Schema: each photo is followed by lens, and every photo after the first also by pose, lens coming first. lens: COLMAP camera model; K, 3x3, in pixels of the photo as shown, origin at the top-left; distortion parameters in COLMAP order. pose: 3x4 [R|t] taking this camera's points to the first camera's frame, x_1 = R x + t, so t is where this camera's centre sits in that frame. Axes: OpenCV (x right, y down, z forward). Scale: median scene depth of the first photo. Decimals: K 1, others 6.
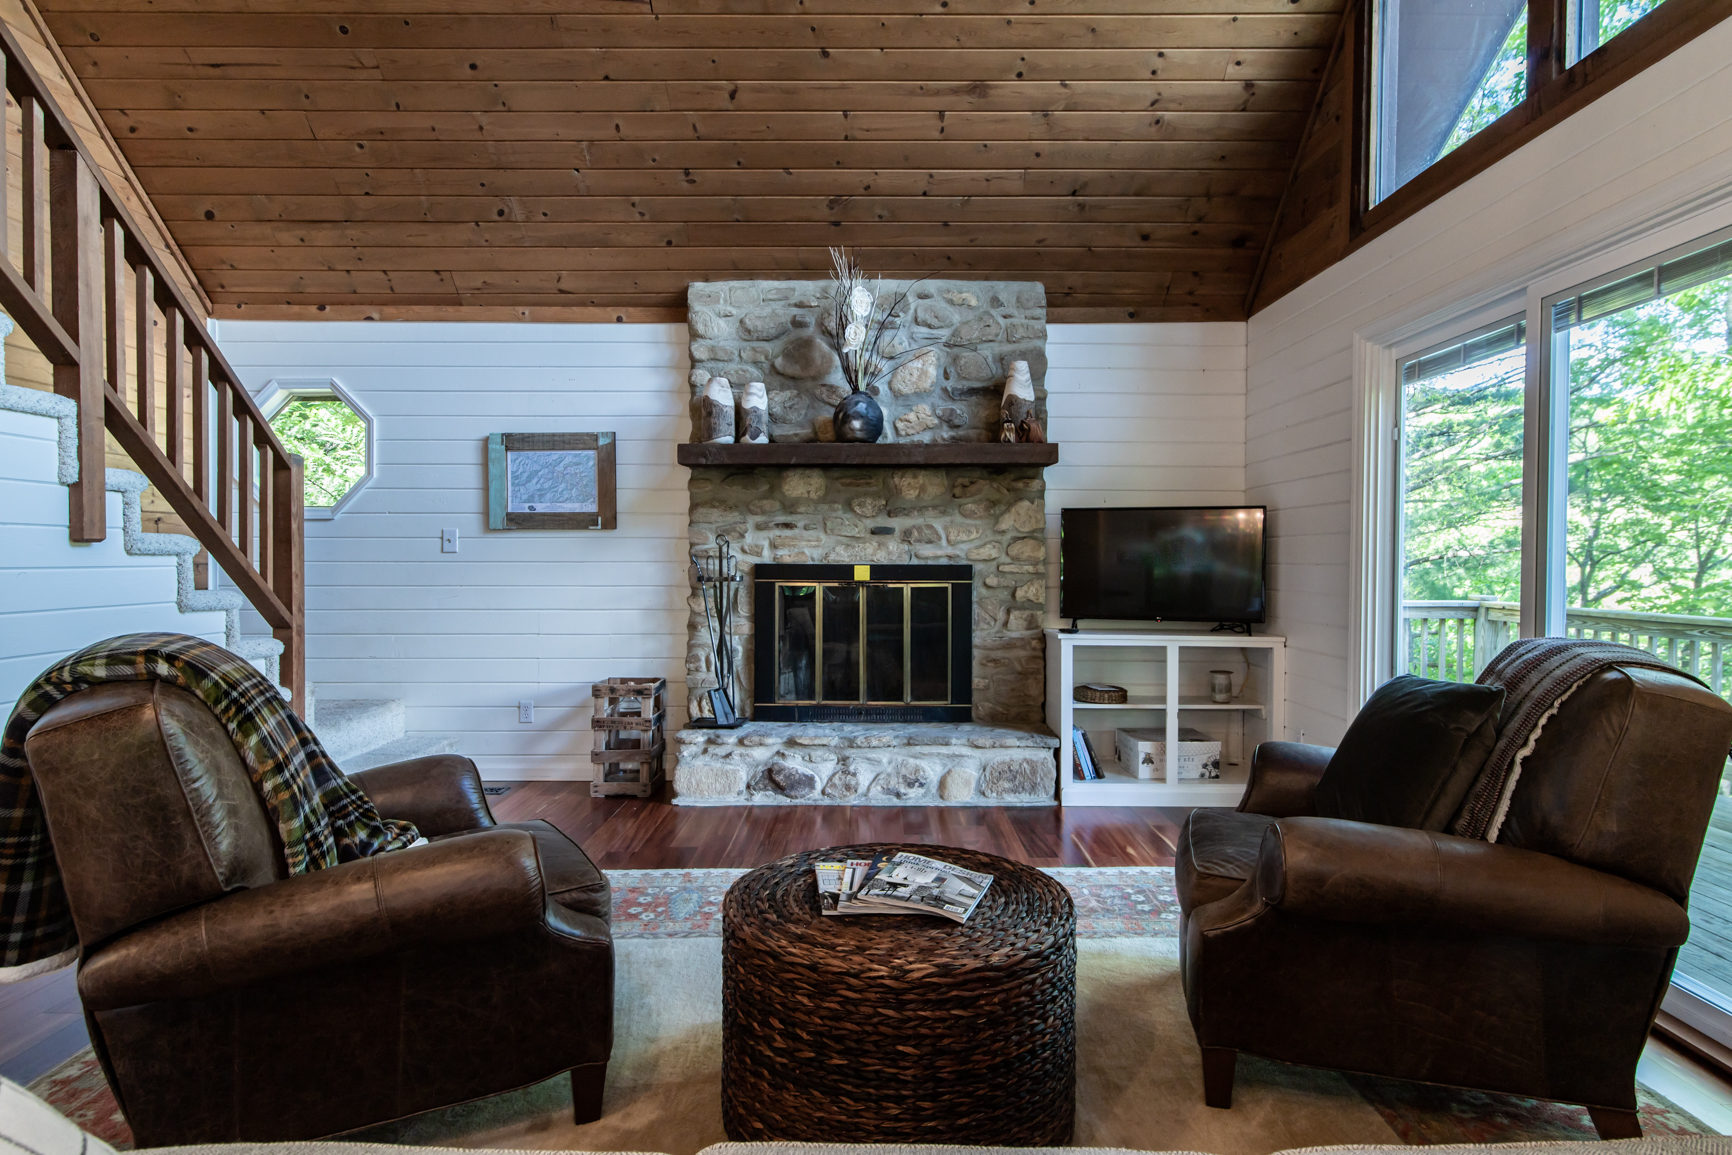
lens RADIAL K [[936.0, 0, 866.4], [0, 936.0, 579.0], [0, 0, 1]] dist [0.004673, -0.002812]
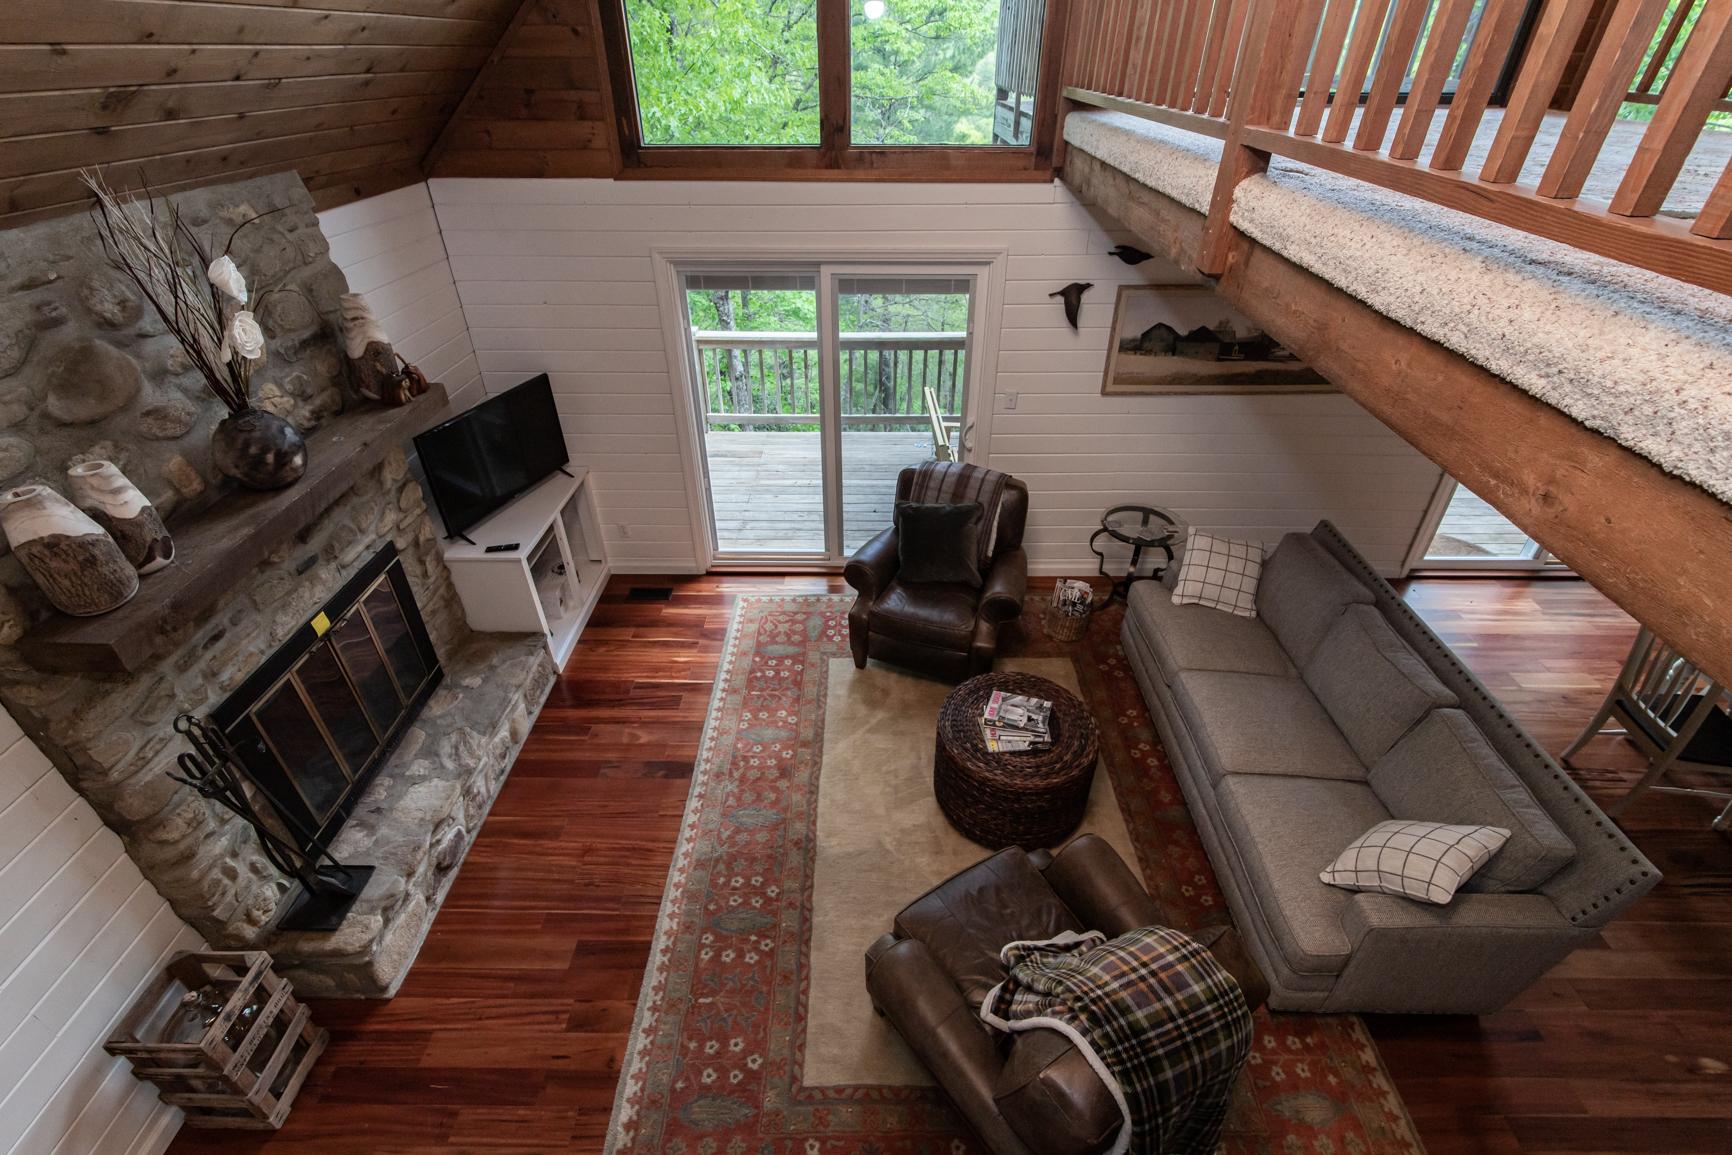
lens RADIAL K [[780.3, 0, 878.6], [0, 780.3, 582.2], [0, 0, 1]] dist [0.000012, -0.000461]
pose [[-0.005298, -0.569771, 0.821786, -0.525587], [0.012805, 0.821692, 0.569788, -0.403104], [-0.999904, 0.013541, 0.002943, 0.547408]]
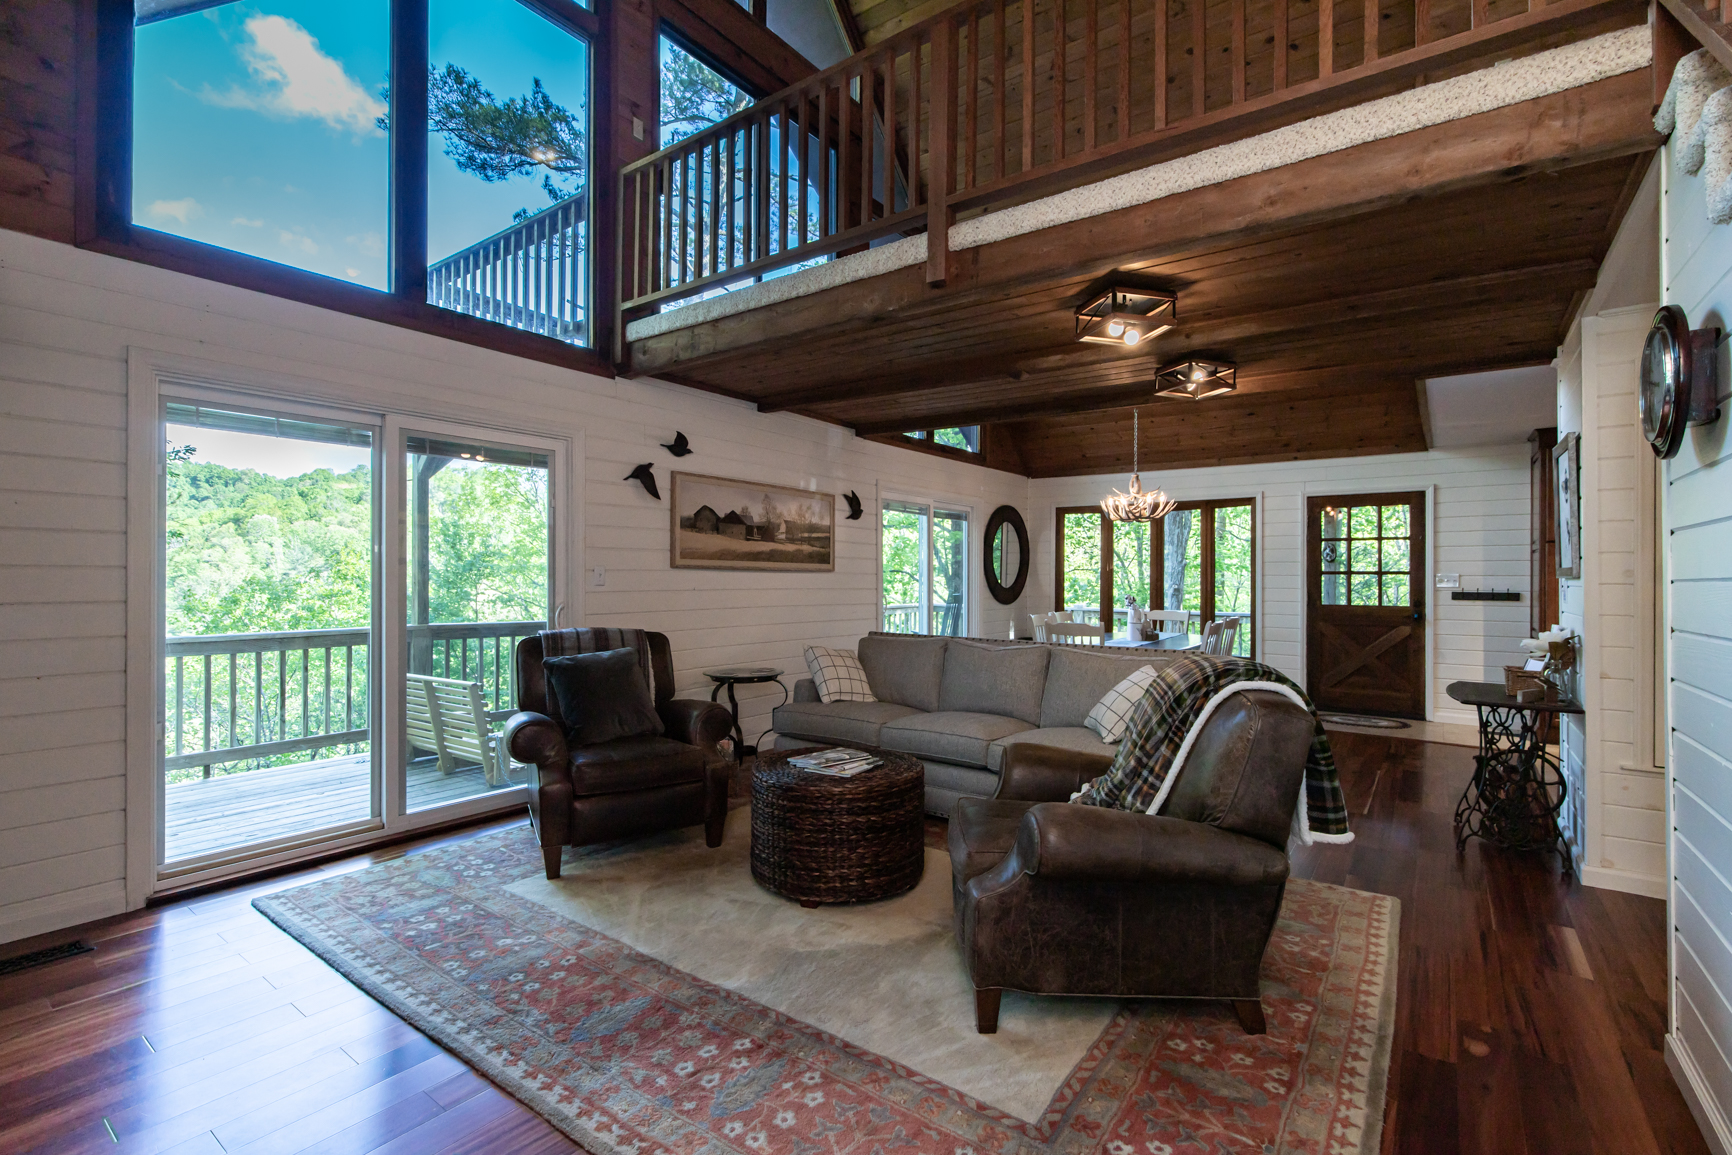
lens RADIAL K [[780.3, 0, 874.6], [0, 780.3, 574.7], [0, 0, 1]] dist [0.000012, -0.000461]
pose [[-0.816752, -0.002114, 0.576985, -0.419553], [0.004982, 0.999930, 0.010715, -0.041603], [-0.576967, 0.011626, -0.816685, 0.964607]]
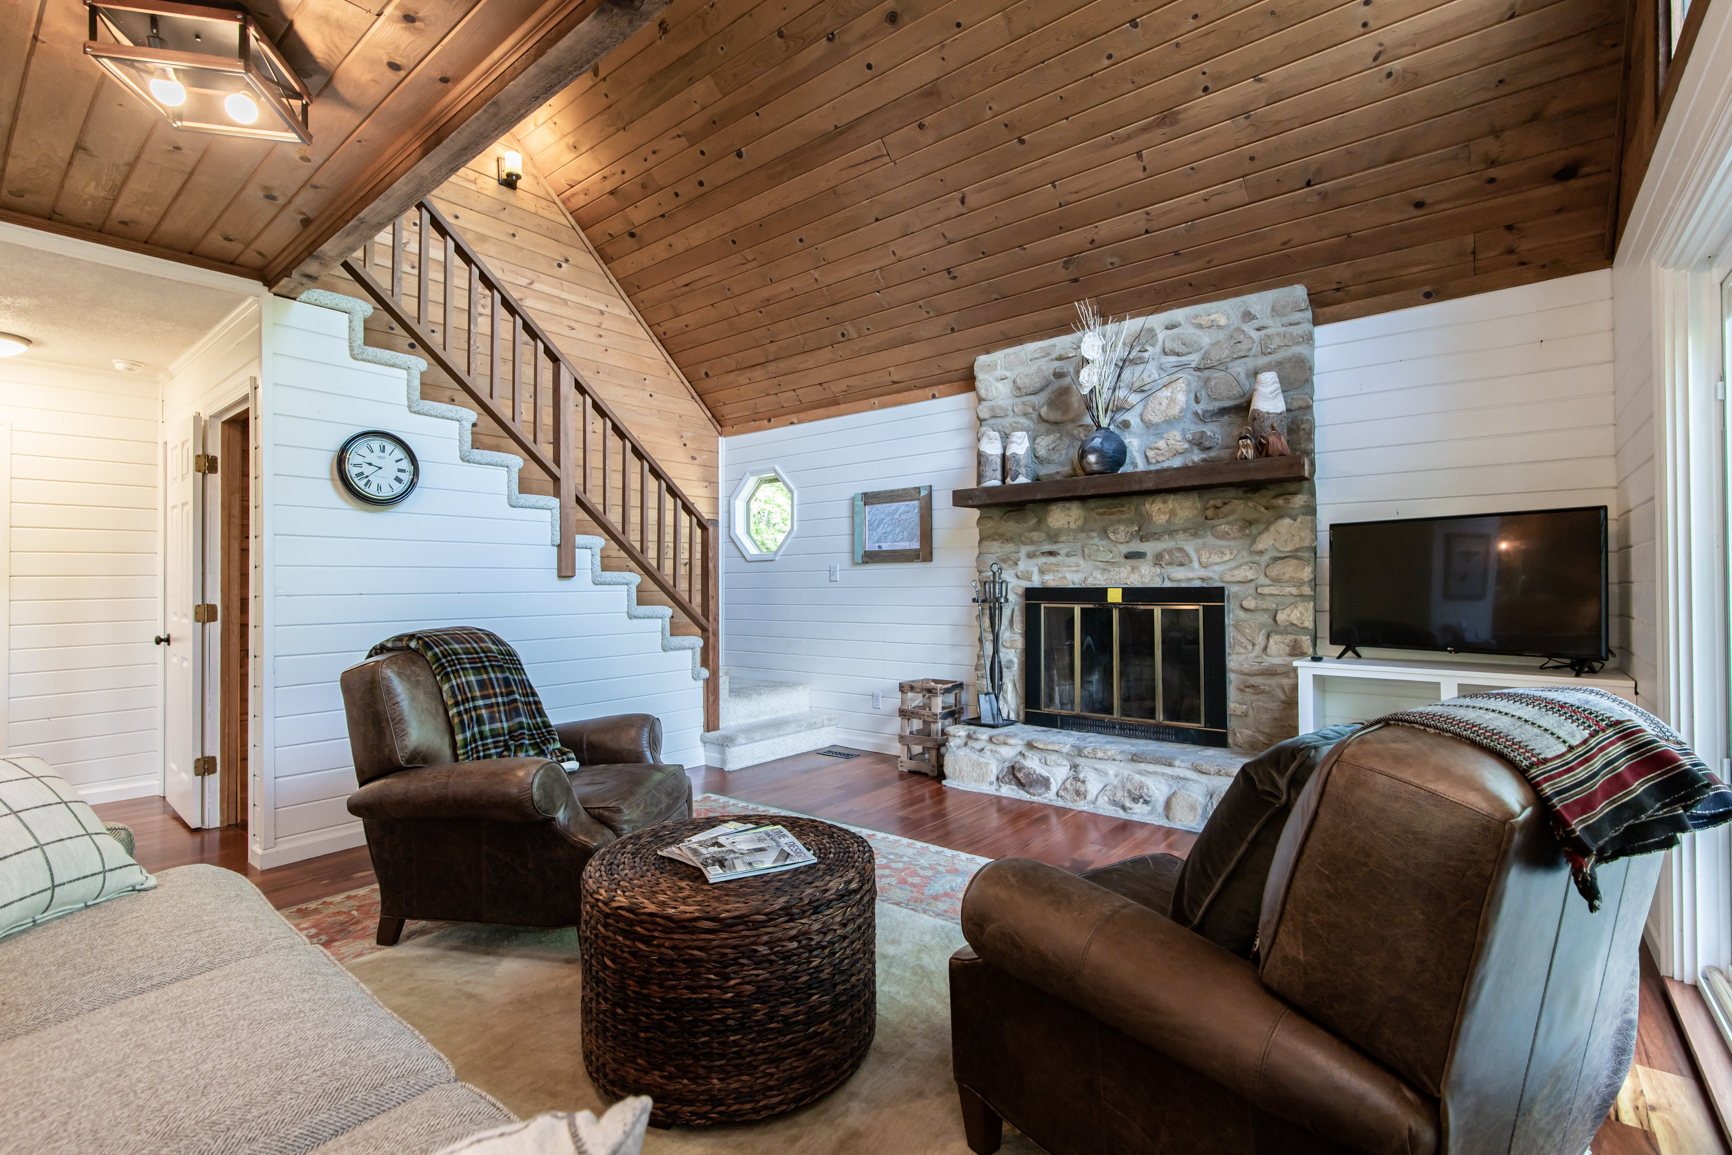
lens RADIAL K [[780.3, 0, 862.7], [0, 780.3, 579.5], [0, 0, 1]] dist [0.000012, -0.000461]
pose [[0.778477, -0.014470, -0.627507, 0.336730], [-0.004921, 0.999563, -0.029155, 0.003071], [0.627654, 0.025784, 0.778065, 0.127405]]
